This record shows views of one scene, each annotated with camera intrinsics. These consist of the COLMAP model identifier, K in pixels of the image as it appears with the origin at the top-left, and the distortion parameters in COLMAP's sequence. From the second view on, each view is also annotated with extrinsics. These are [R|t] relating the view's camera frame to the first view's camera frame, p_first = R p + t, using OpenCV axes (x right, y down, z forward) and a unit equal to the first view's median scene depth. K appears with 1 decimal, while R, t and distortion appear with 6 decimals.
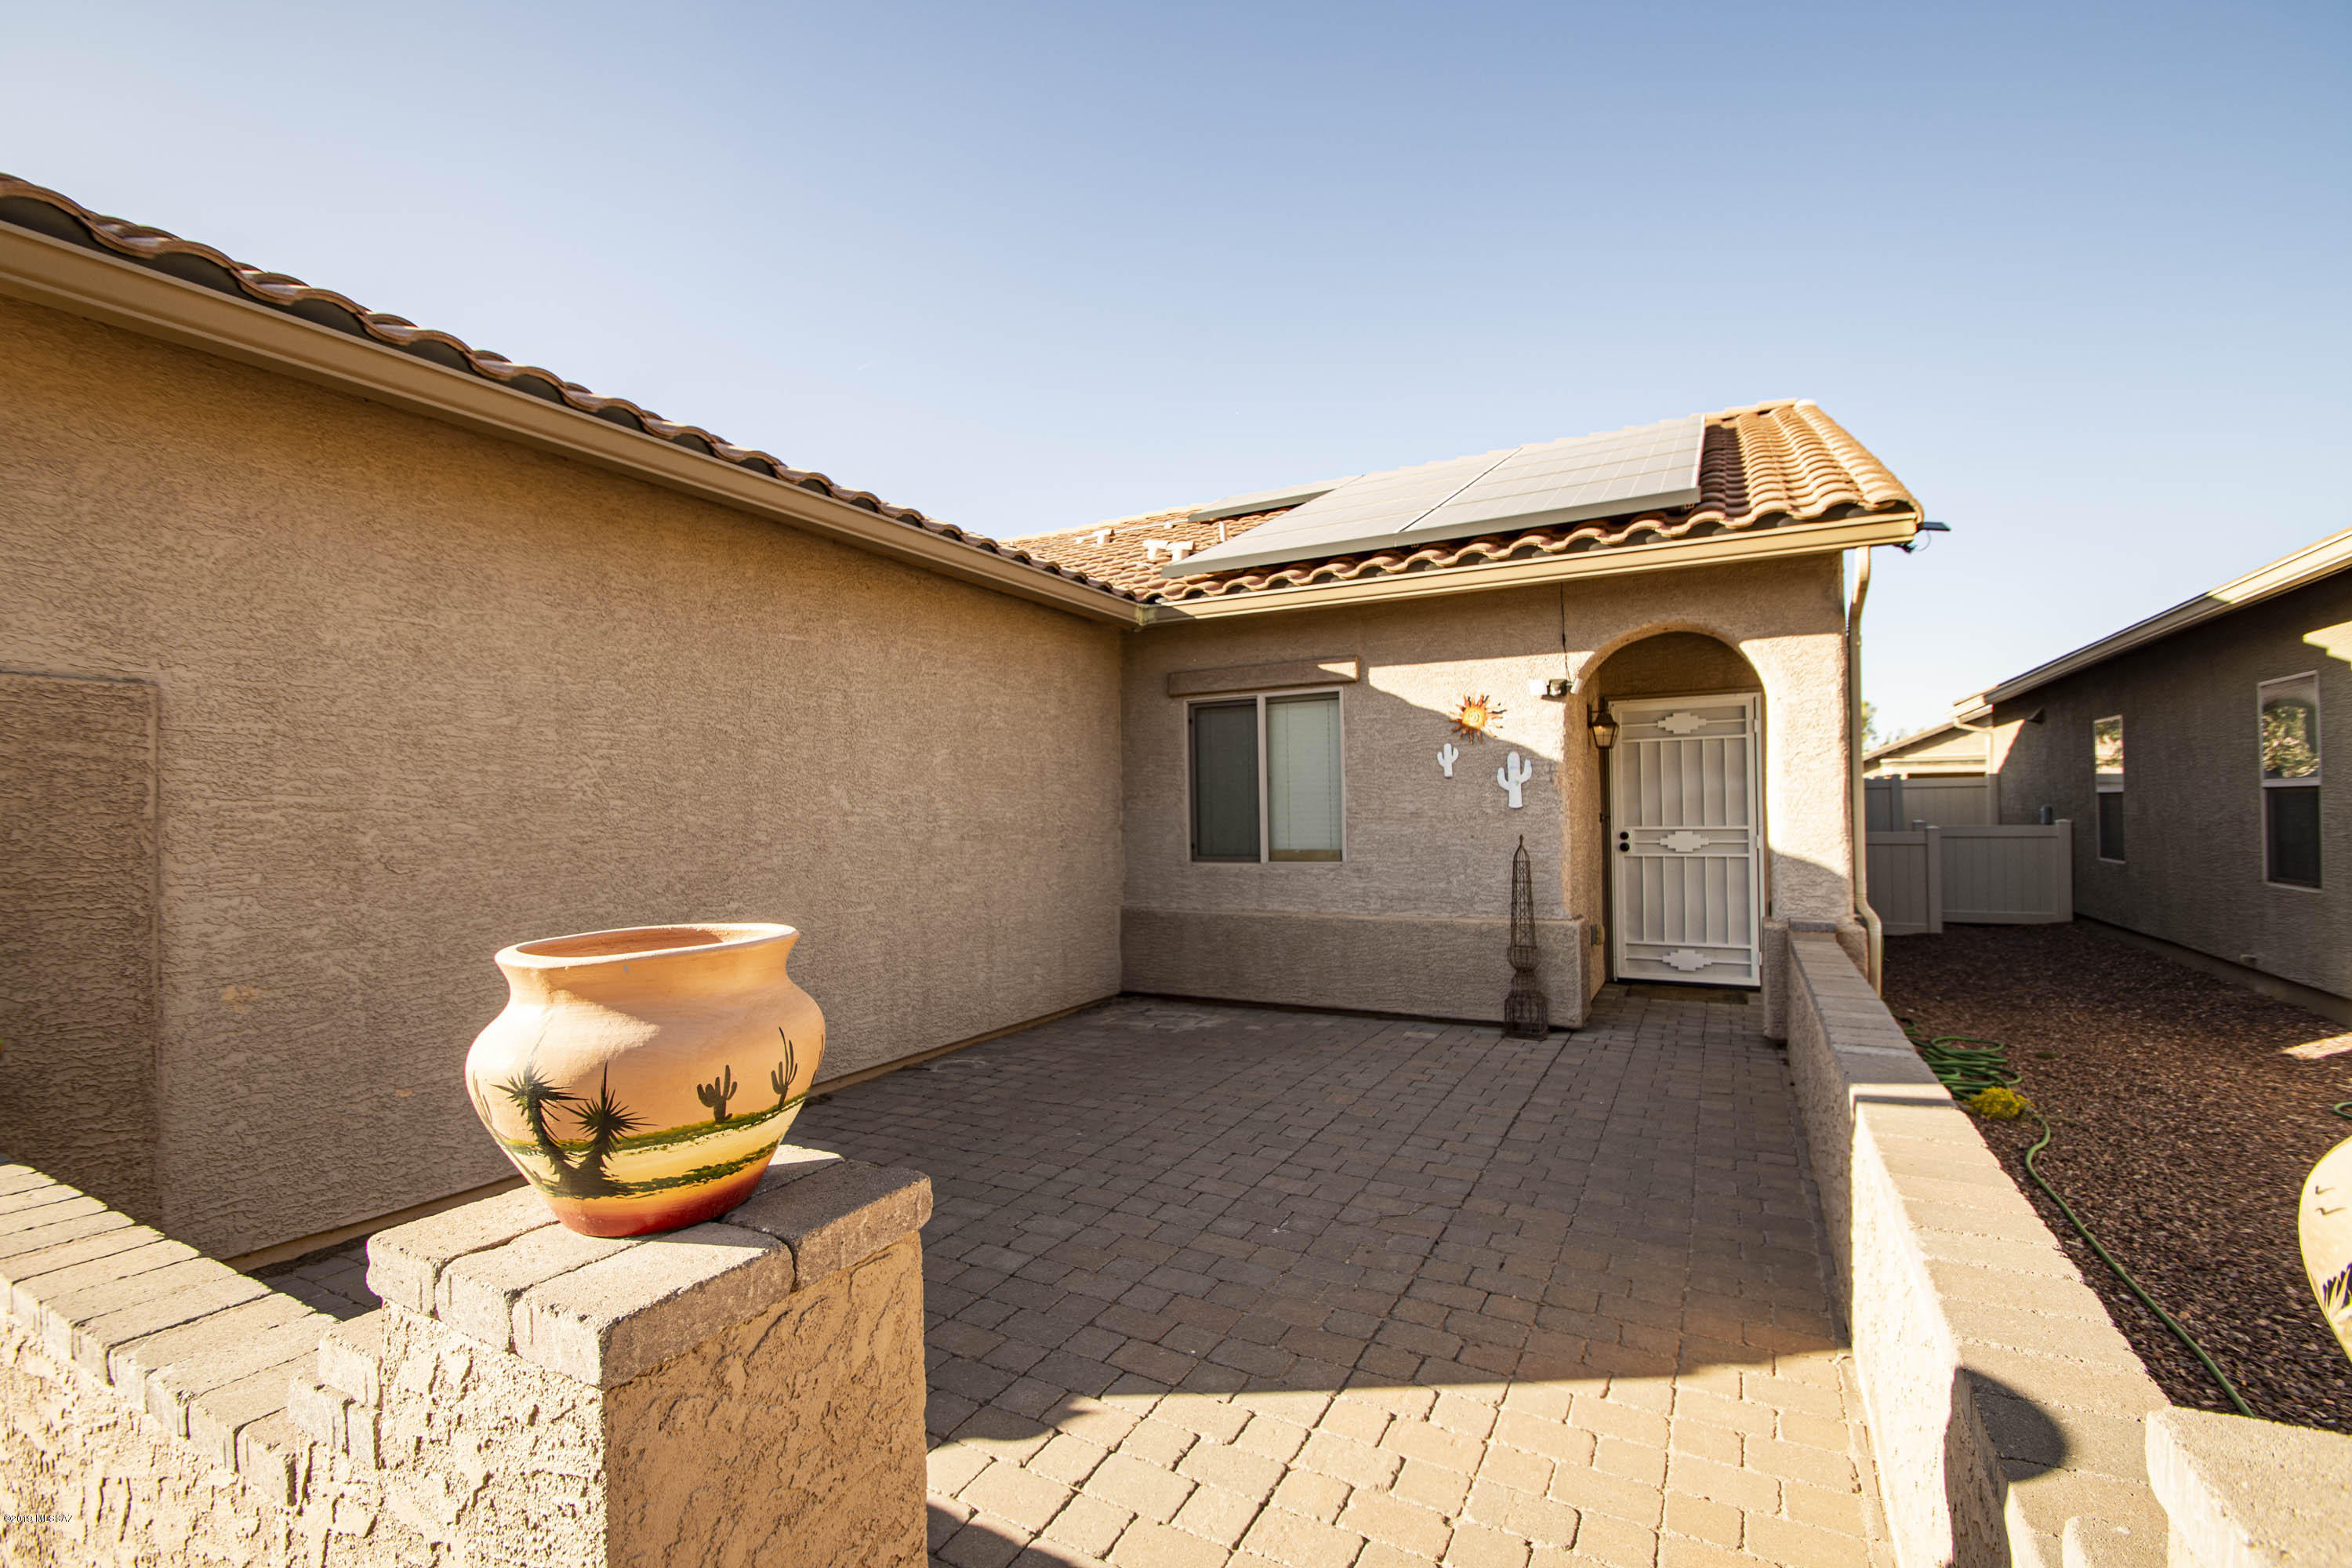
lens RADIAL K [[1035.0, 0, 1155.9], [0, 1035.0, 792.3], [0, 0, 1]] dist [0.000080, -0.006708]
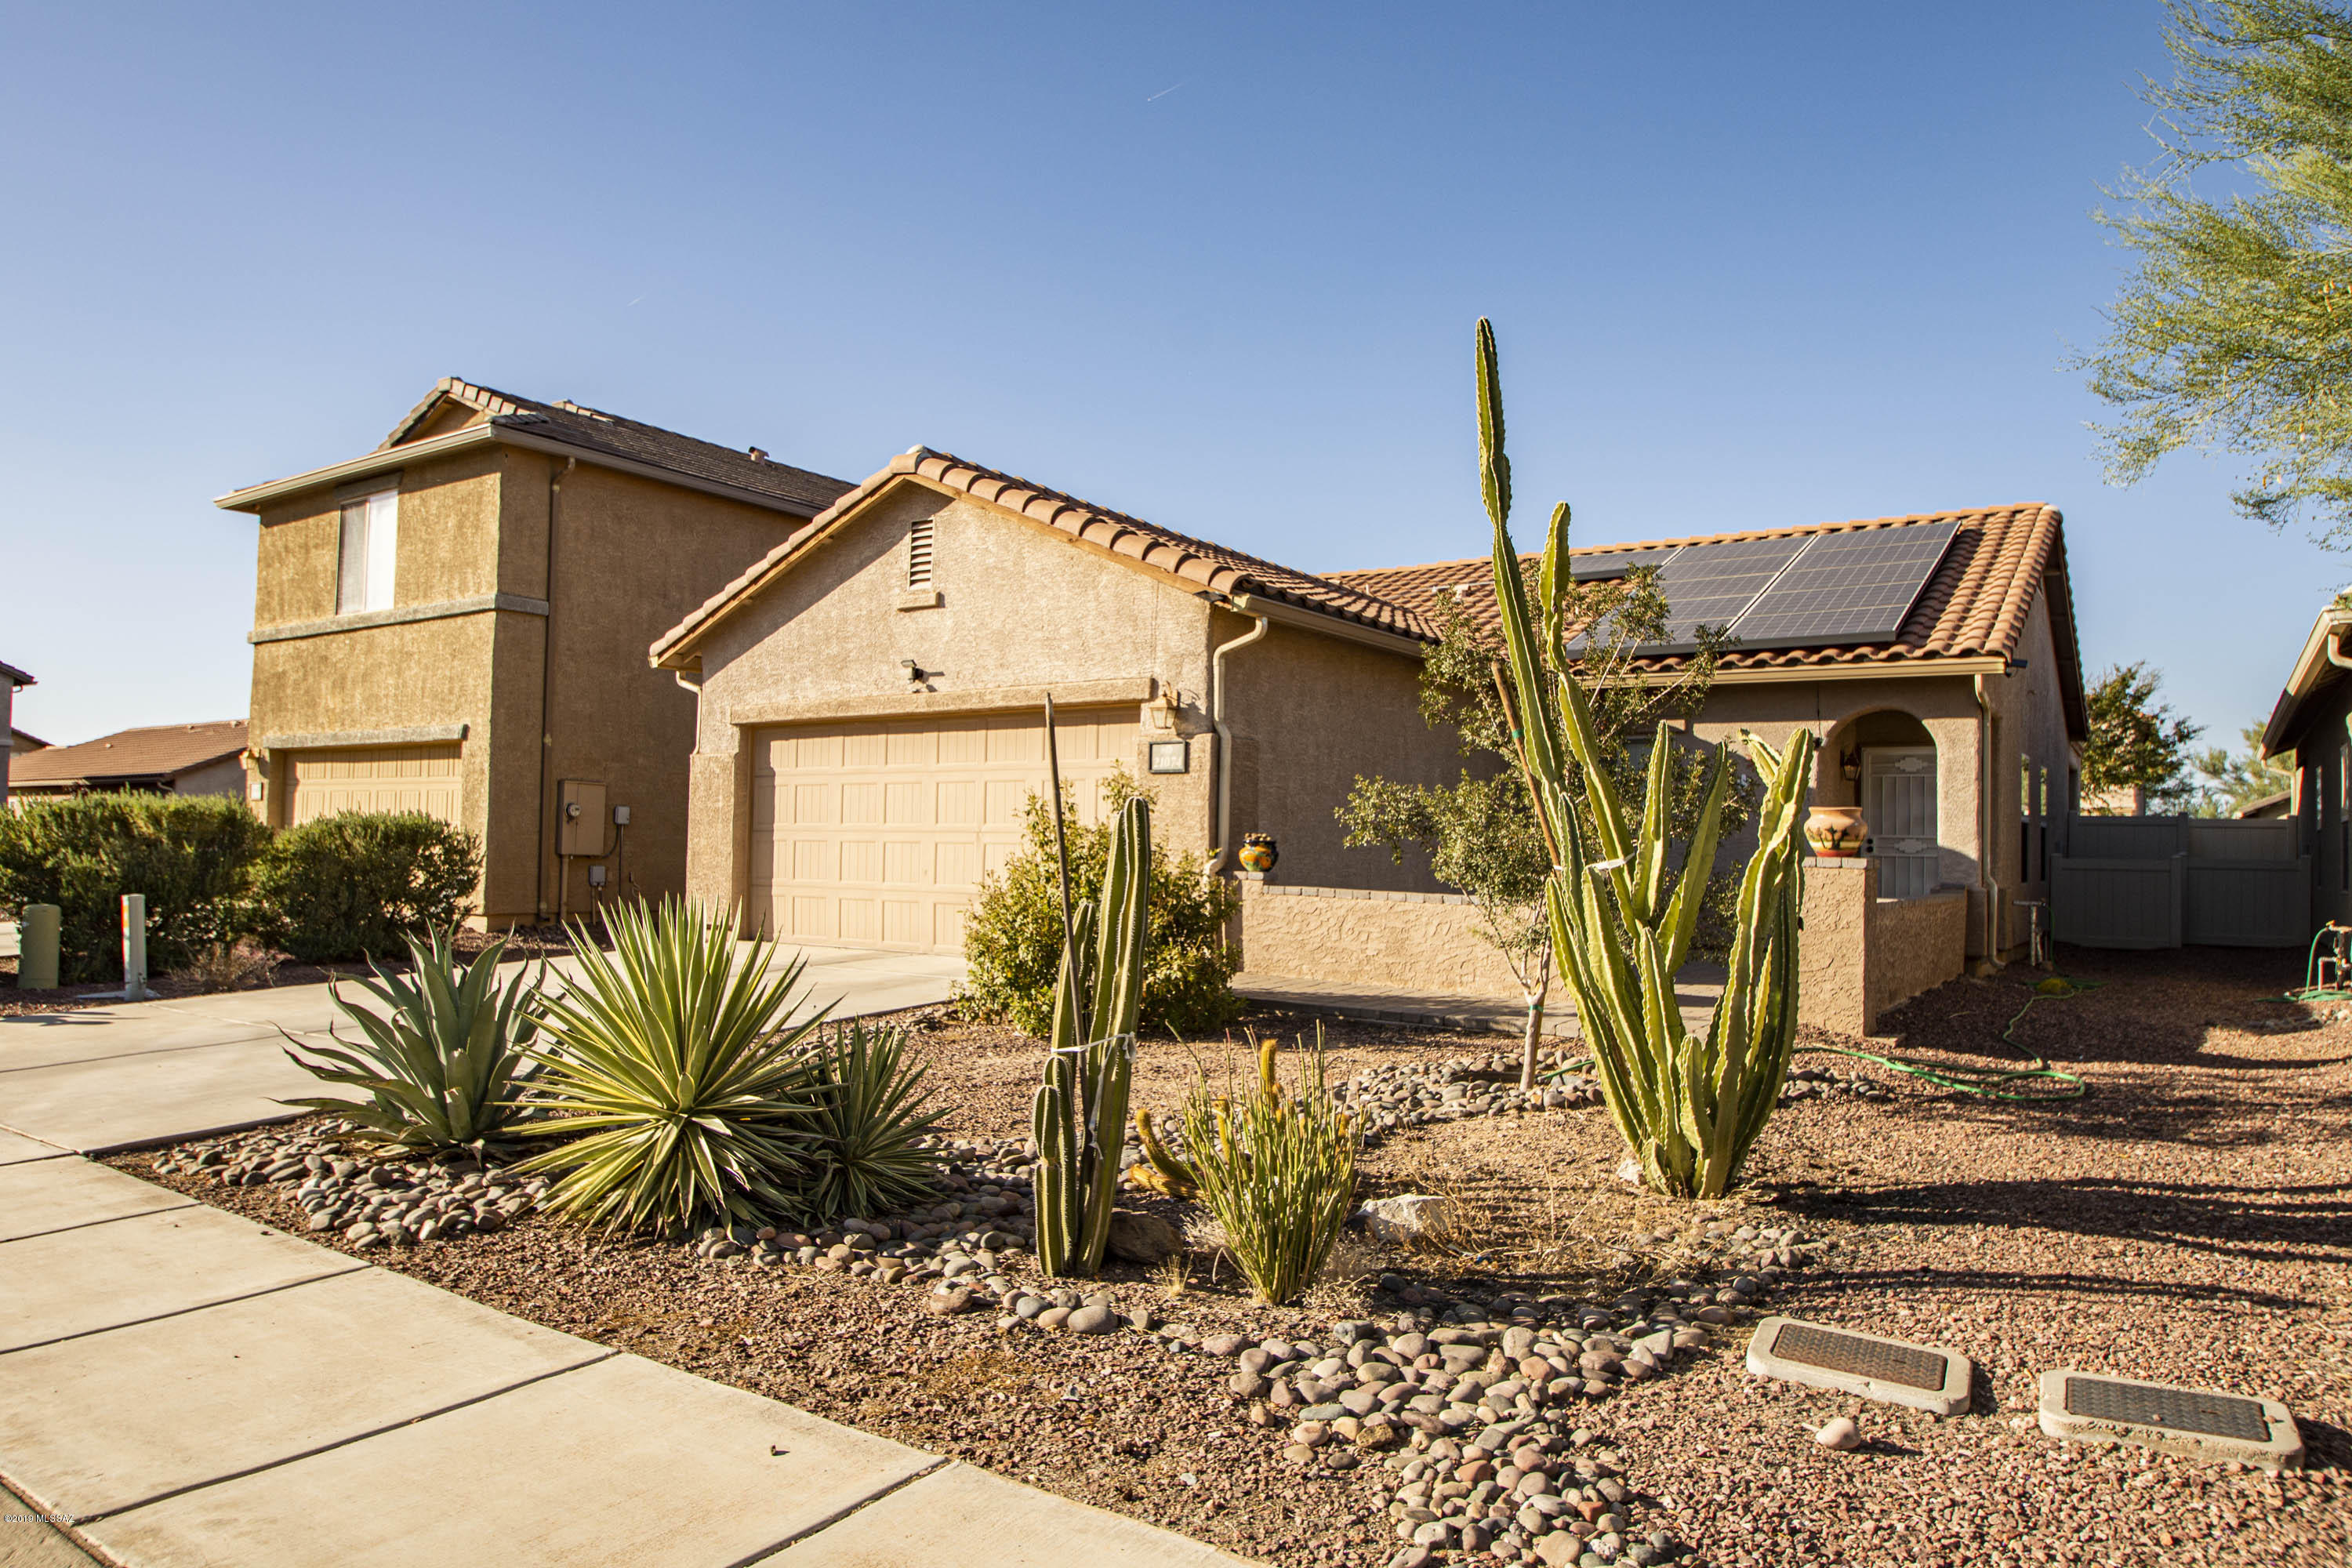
lens RADIAL K [[1492.5, 0, 1178.1], [0, 1492.5, 785.7], [0, 0, 1]] dist [-0.009187, -0.000869]
pose [[0.994603, 0.032262, -0.098614, -0.413421], [-0.034728, 0.999123, -0.023397, 0.063768], [0.097772, 0.026695, 0.994851, -1.582495]]
